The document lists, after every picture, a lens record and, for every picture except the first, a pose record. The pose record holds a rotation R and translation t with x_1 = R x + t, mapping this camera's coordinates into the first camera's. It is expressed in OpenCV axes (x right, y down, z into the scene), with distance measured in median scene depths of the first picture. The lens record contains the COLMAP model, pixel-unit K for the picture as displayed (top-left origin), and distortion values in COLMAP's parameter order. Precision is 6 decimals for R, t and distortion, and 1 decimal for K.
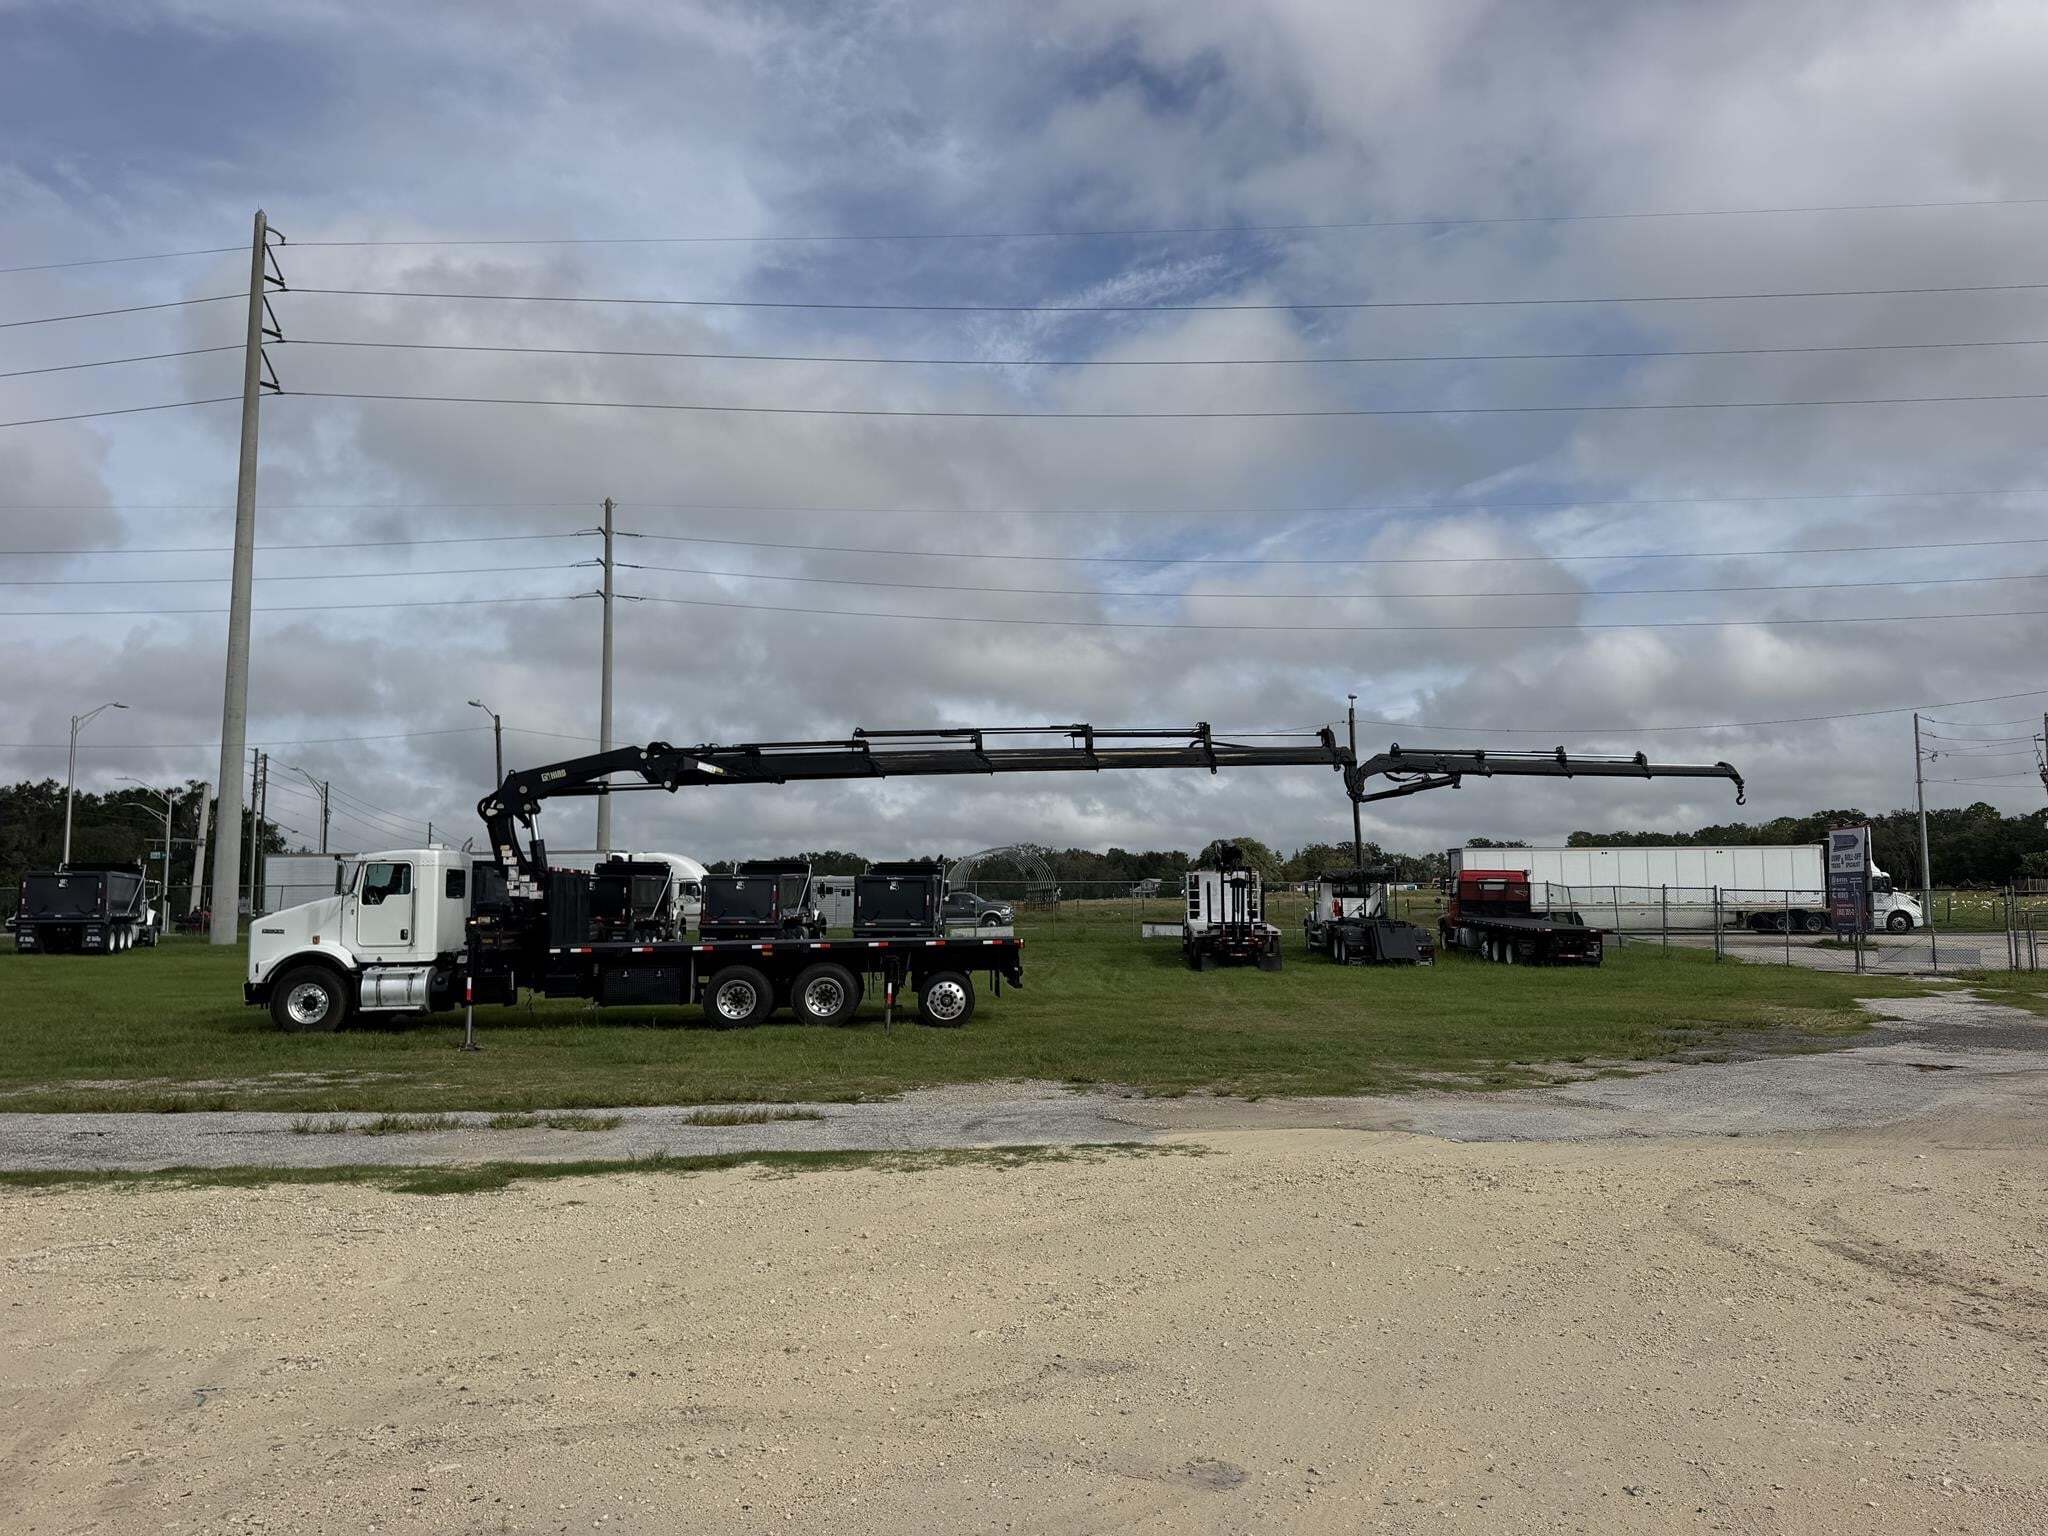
lens RADIAL K [[1418.0, 0, 1013.4], [0, 1418.0, 795.4], [0, 0, 1]] dist [0.073168, -0.075369]
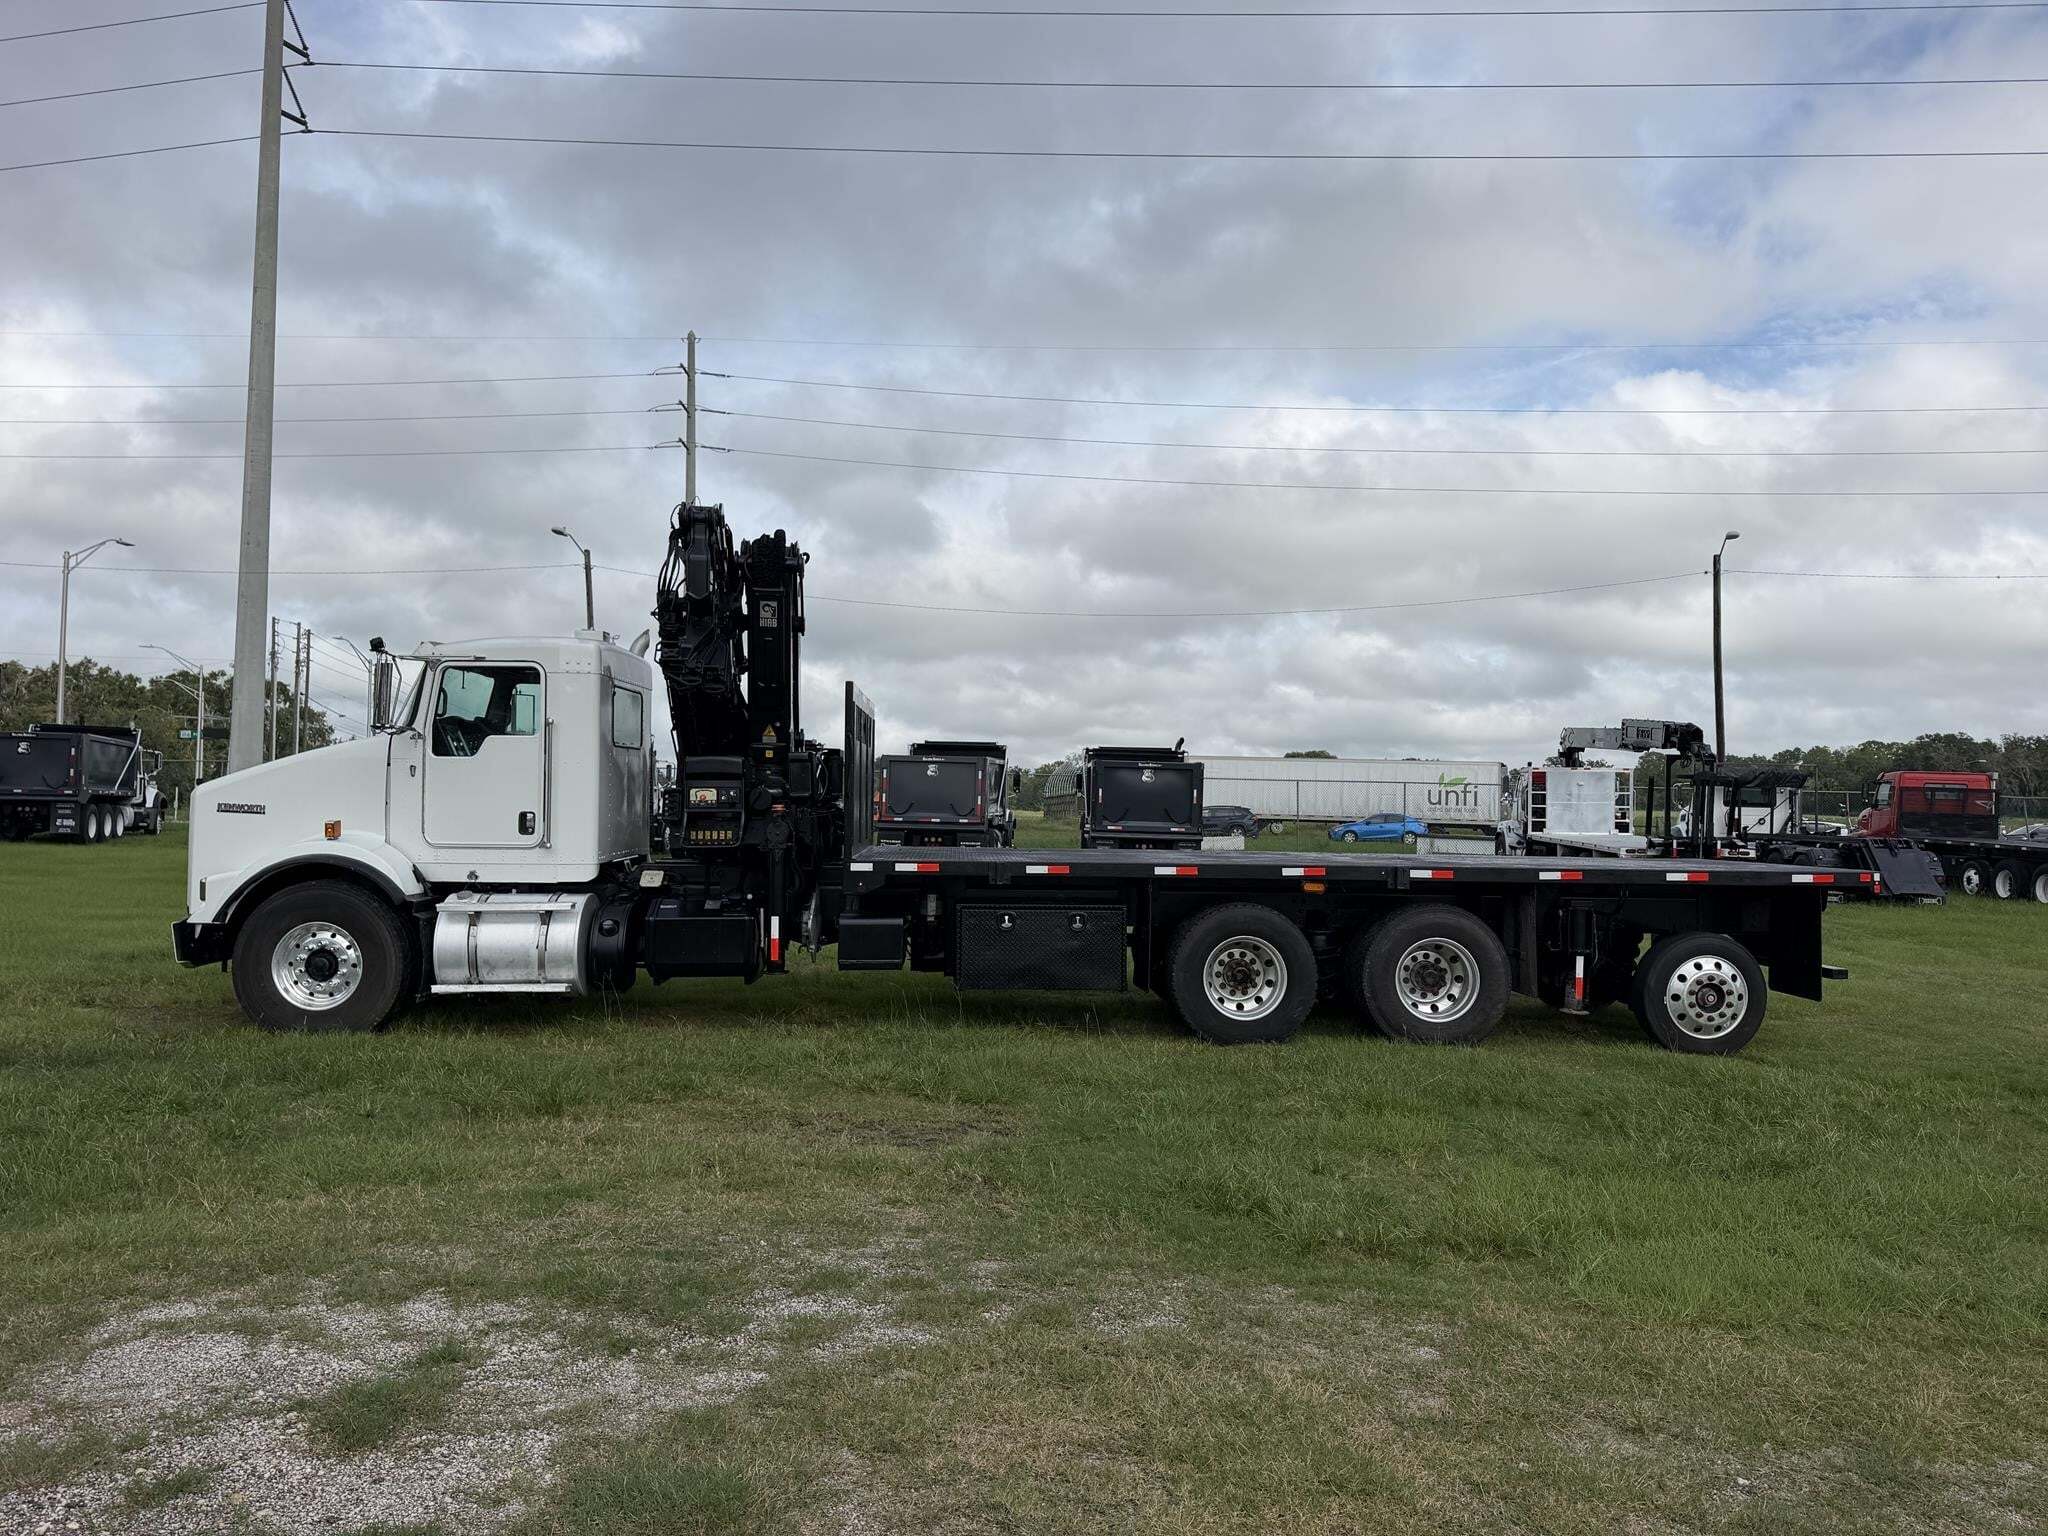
lens RADIAL K [[1426.8, 0, 1047.1], [0, 1426.8, 790.5], [0, 0, 1]] dist [0.073520, -0.075381]
pose [[0.999703, 0.021847, -0.010810, -0.247601], [-0.021145, 0.997900, 0.061230, 0.053953], [0.012125, -0.060983, 0.998065, 0.531482]]
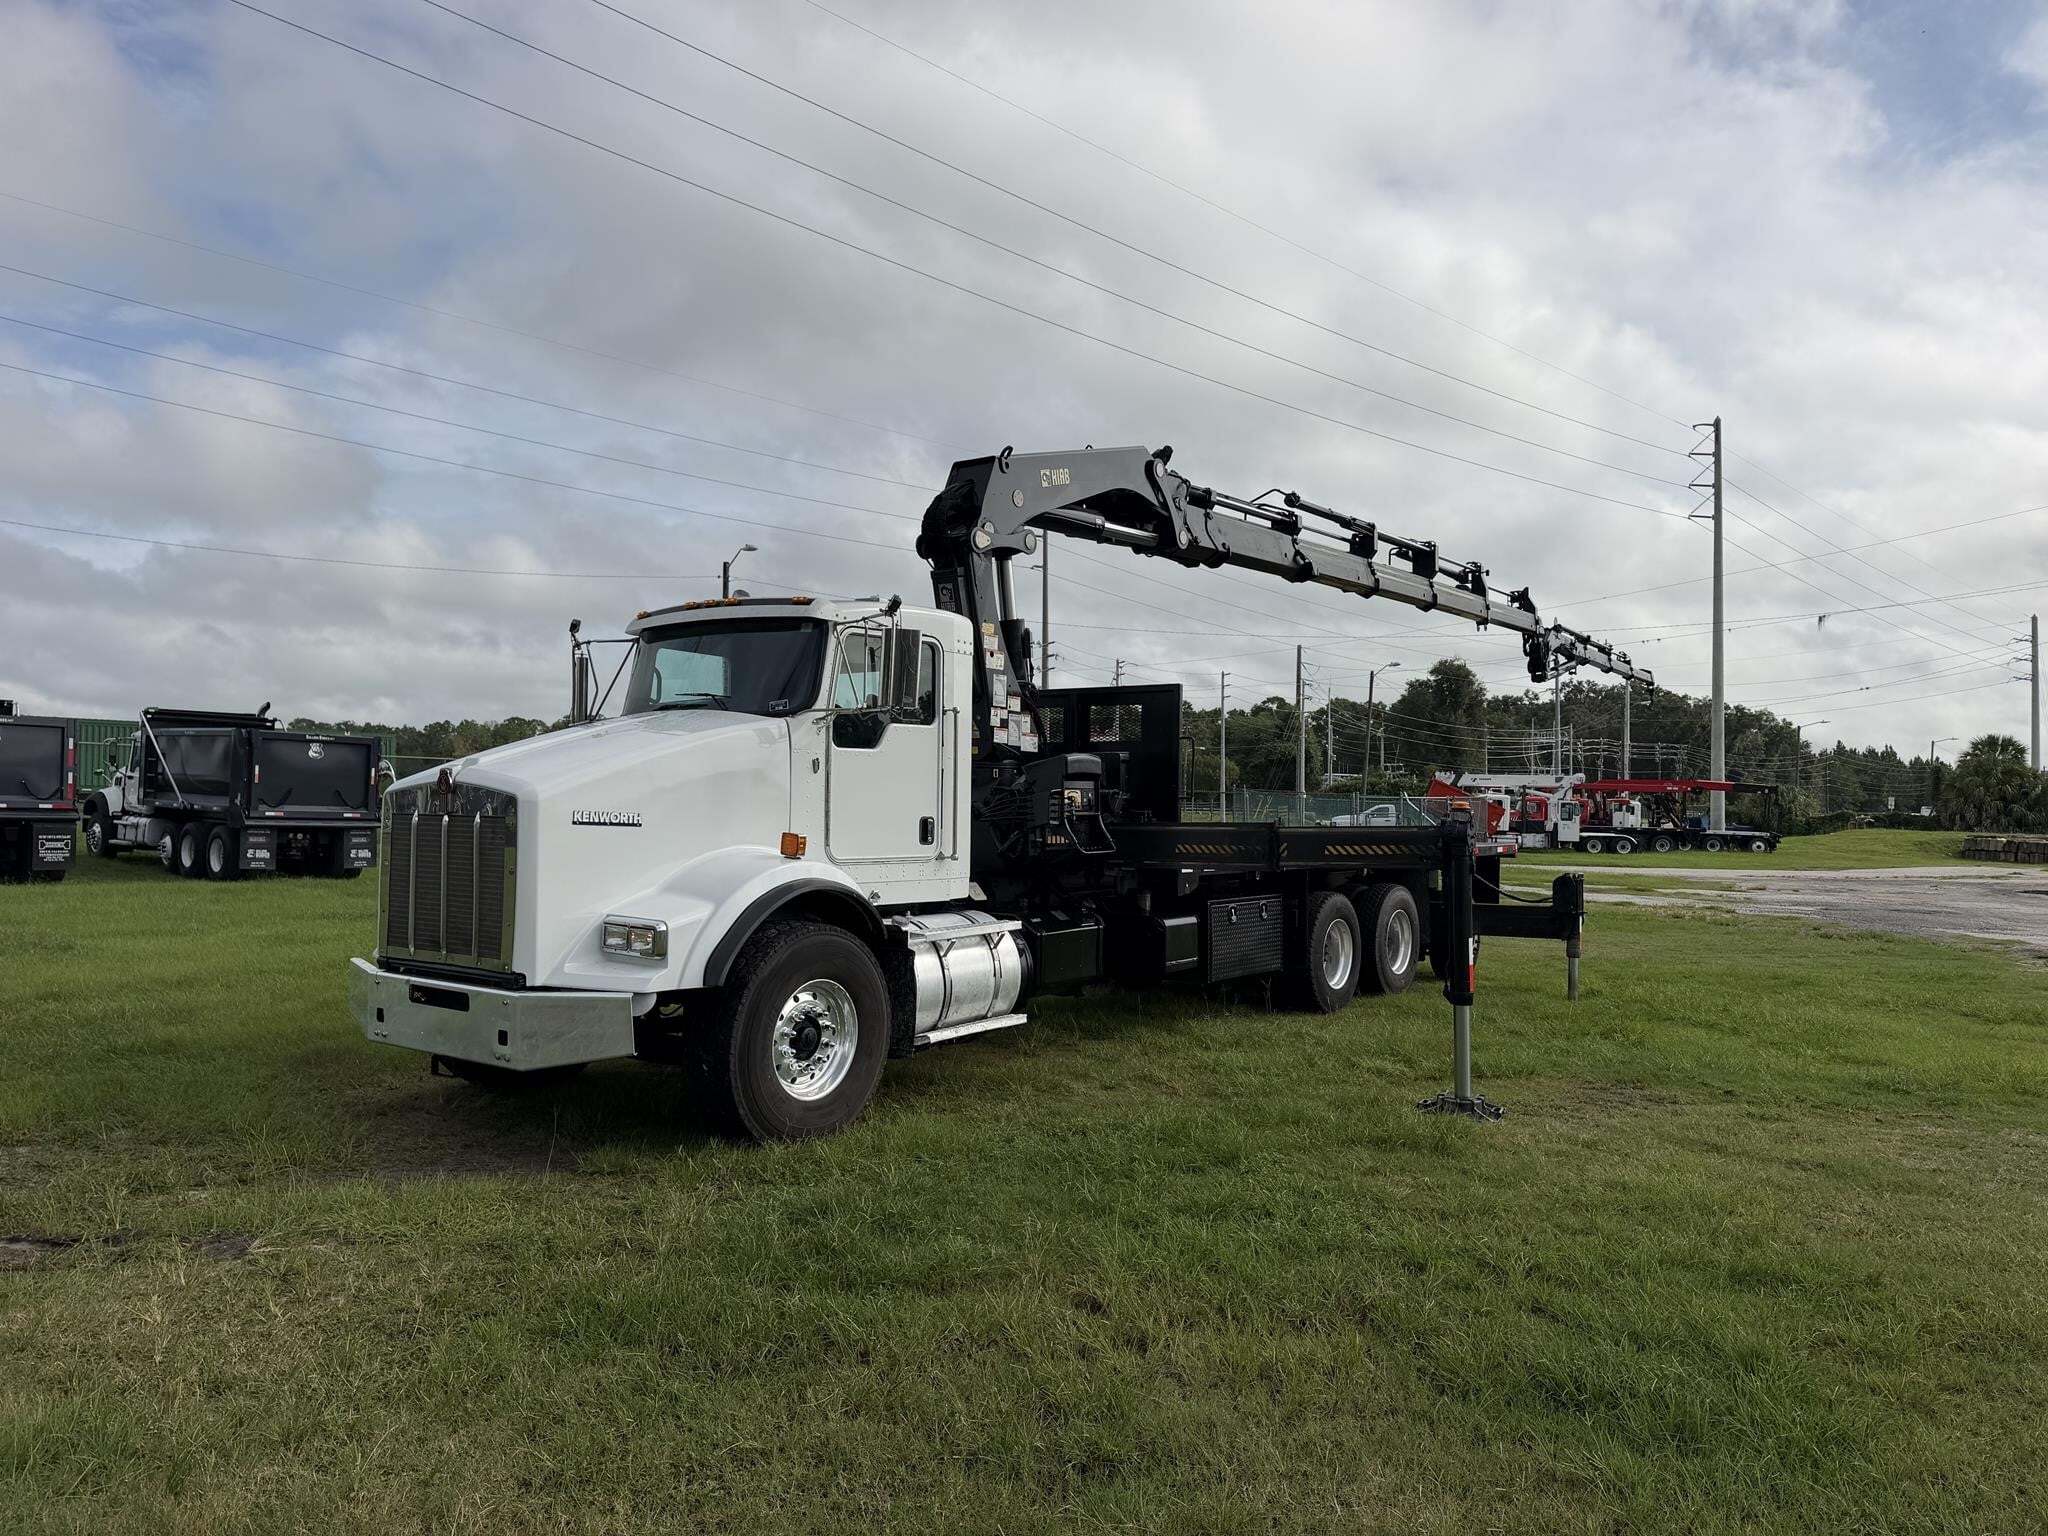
lens RADIAL K [[1440.2, 0, 1034.0], [0, 1440.2, 767.1], [0, 0, 1]] dist [0.067167, -0.079660]
pose [[0.644469, 0.037790, 0.763696, -0.670609], [-0.079209, 0.996704, 0.017523, 0.068584], [-0.760517, -0.071785, 0.645338, 0.703959]]
